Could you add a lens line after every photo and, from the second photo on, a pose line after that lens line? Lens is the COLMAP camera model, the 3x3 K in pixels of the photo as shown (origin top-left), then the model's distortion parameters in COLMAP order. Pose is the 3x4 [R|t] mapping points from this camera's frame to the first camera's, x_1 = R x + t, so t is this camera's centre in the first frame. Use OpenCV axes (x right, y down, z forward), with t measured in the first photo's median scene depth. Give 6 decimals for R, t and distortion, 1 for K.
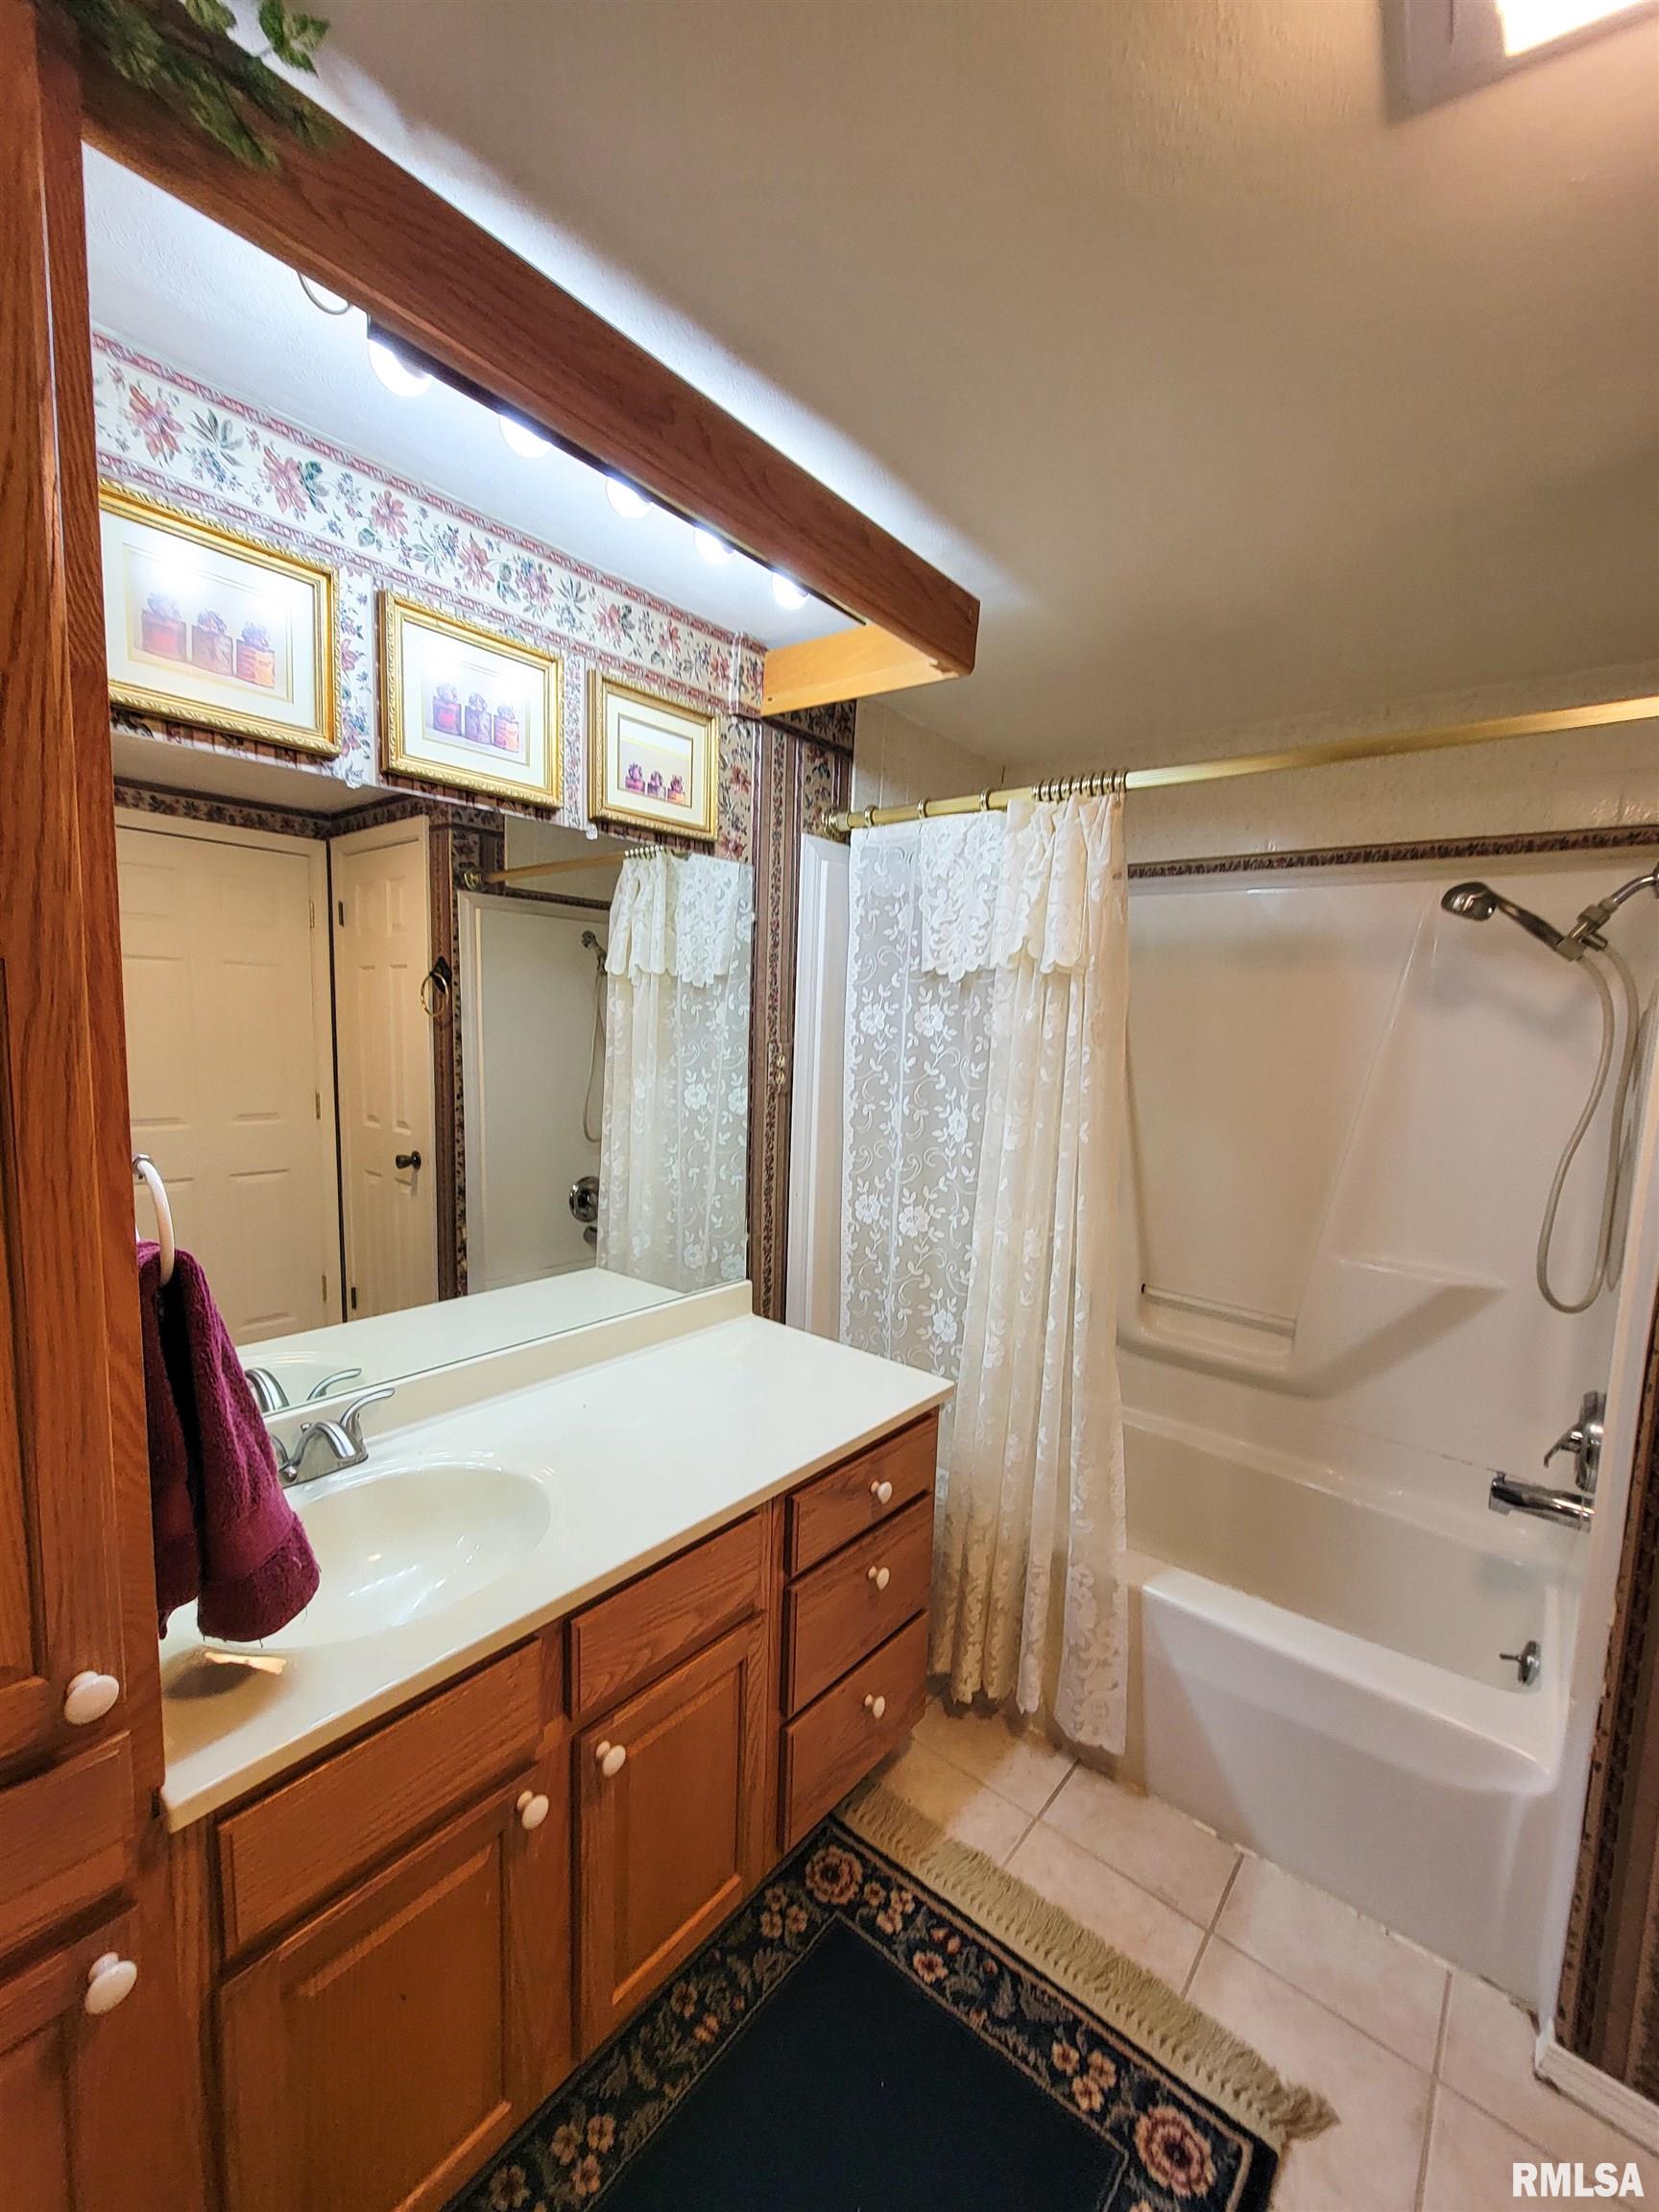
lens RADIAL K [[908.4, 0, 829.8], [0, 908.4, 1111.8], [0, 0, 1]] dist [-0.006008, 0.002571]
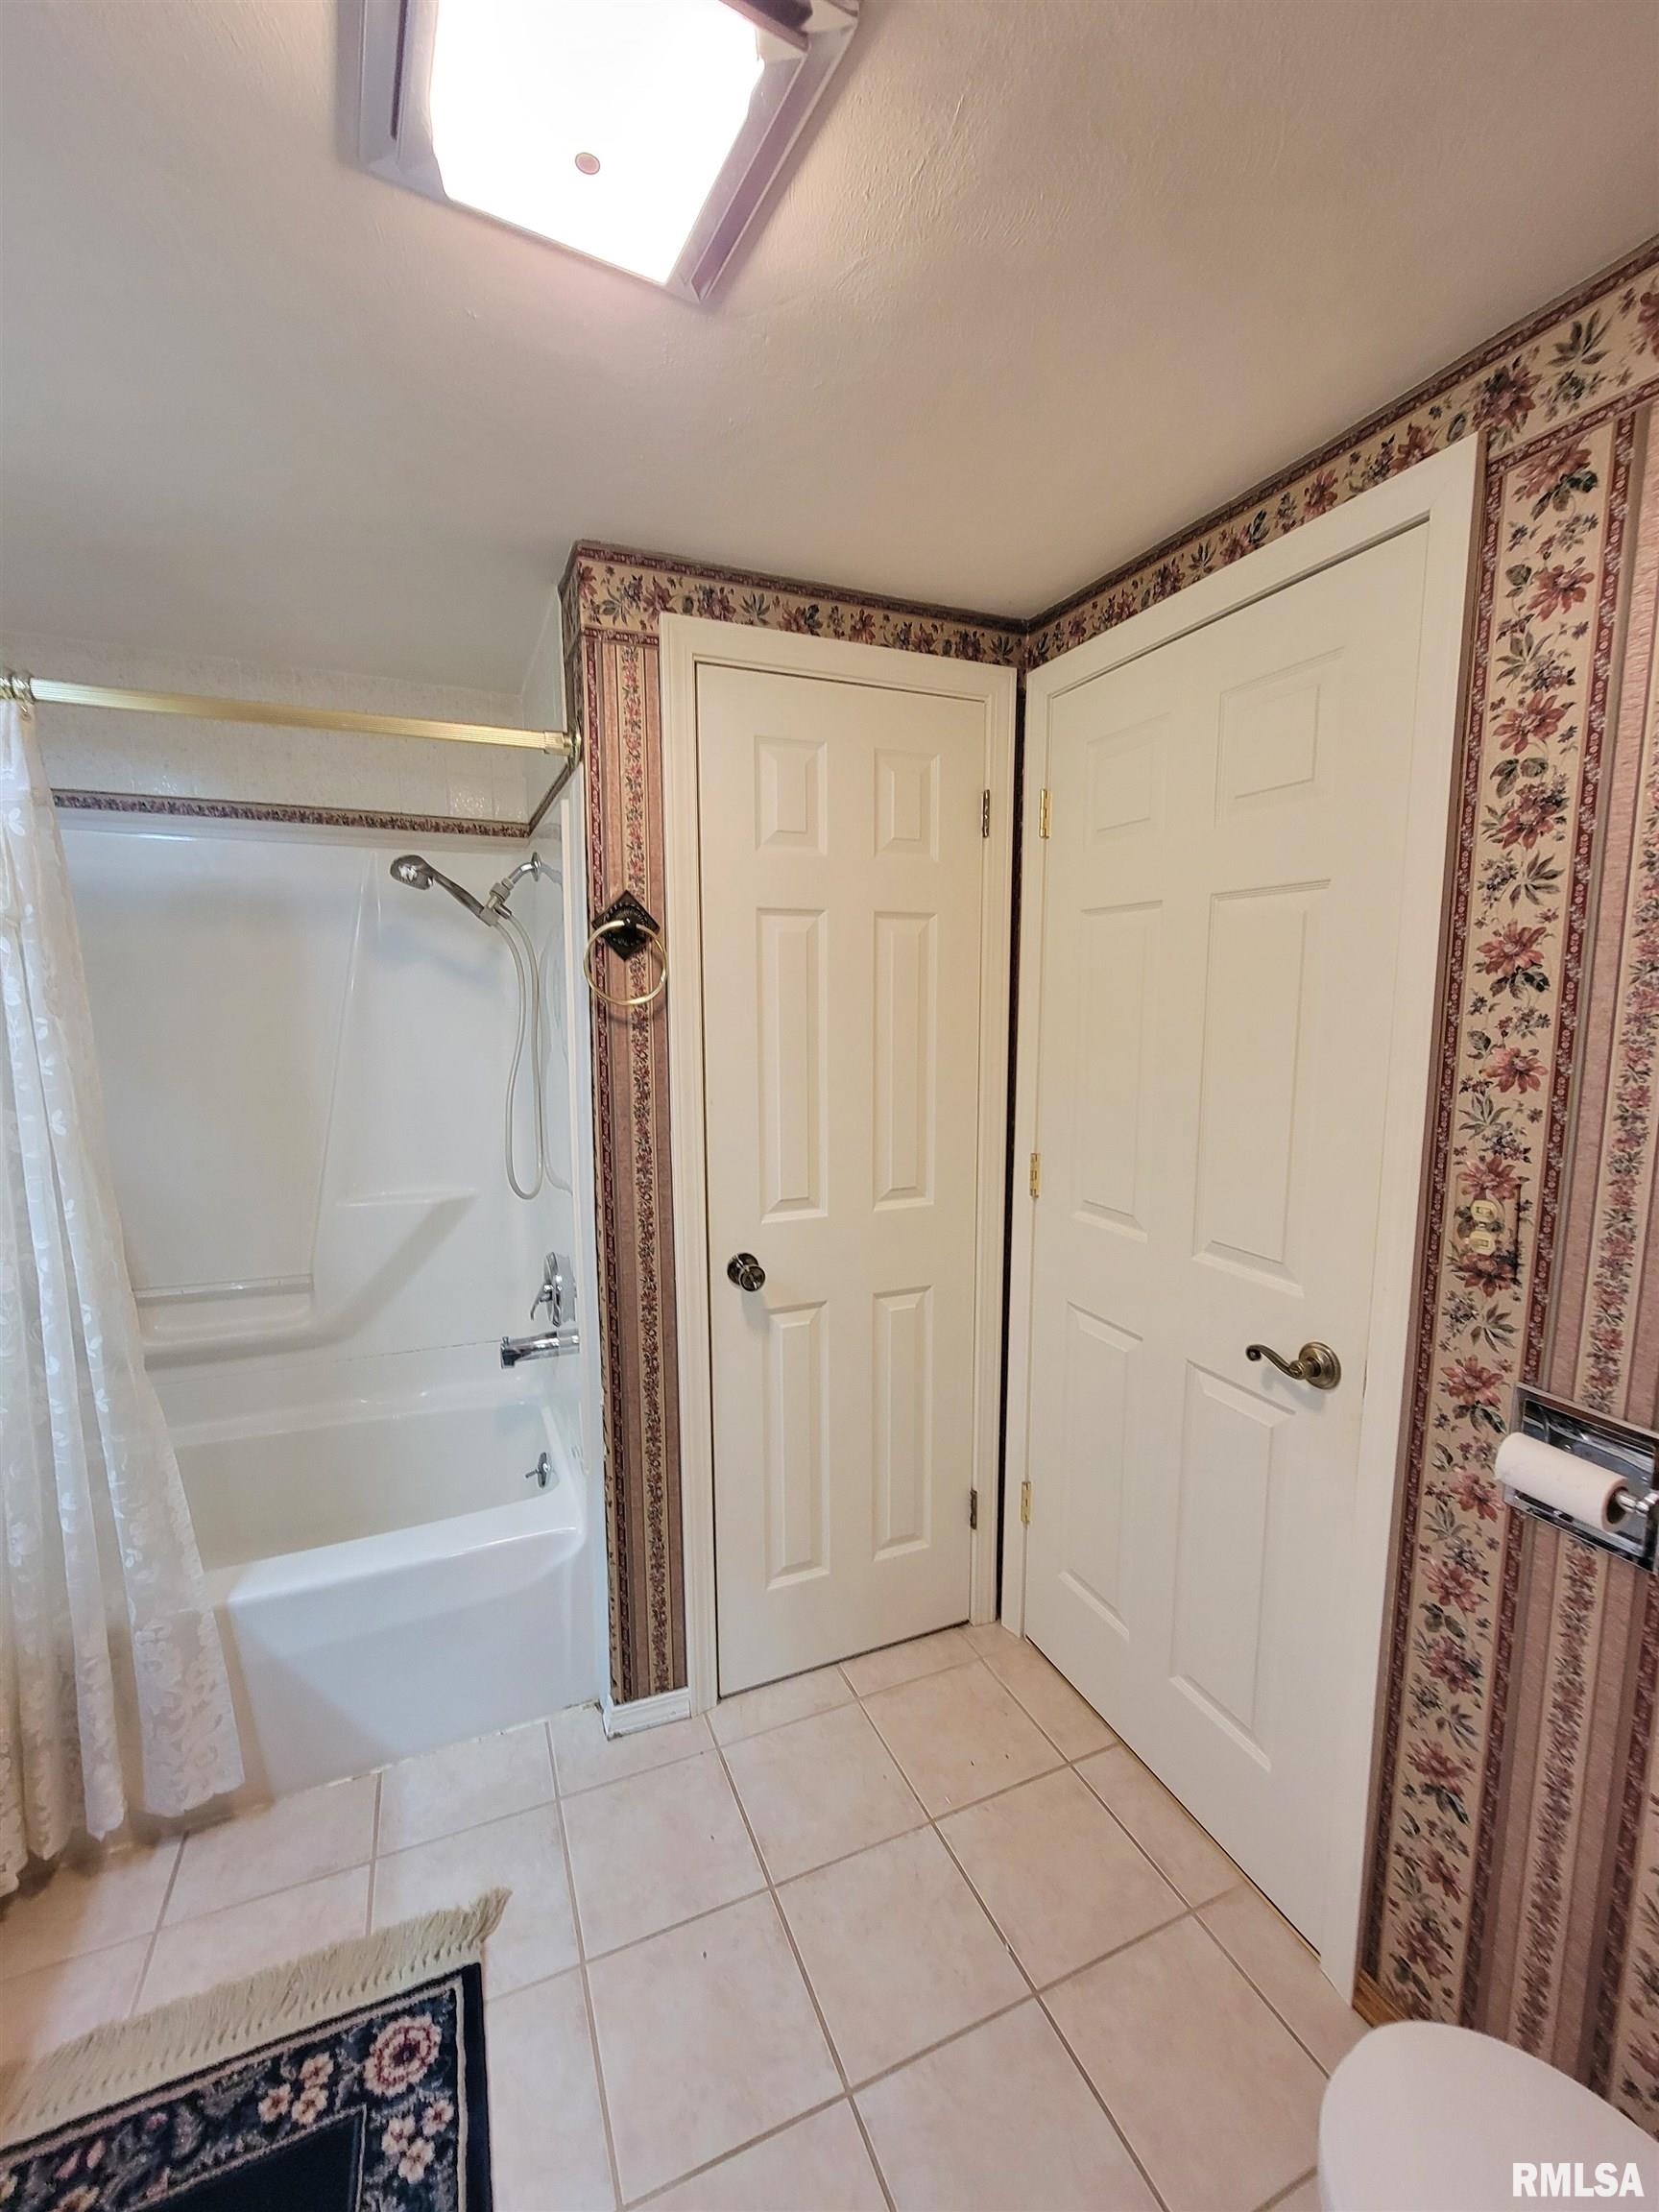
lens RADIAL K [[908.4, 0, 836.0], [0, 908.4, 1099.7], [0, 0, 1]] dist [-0.006008, 0.002571]
pose [[0.442263, -0.140971, 0.885737, -0.122784], [0.106511, 0.988837, 0.104197, -0.008323], [-0.890538, 0.048258, 0.452341, 0.012057]]
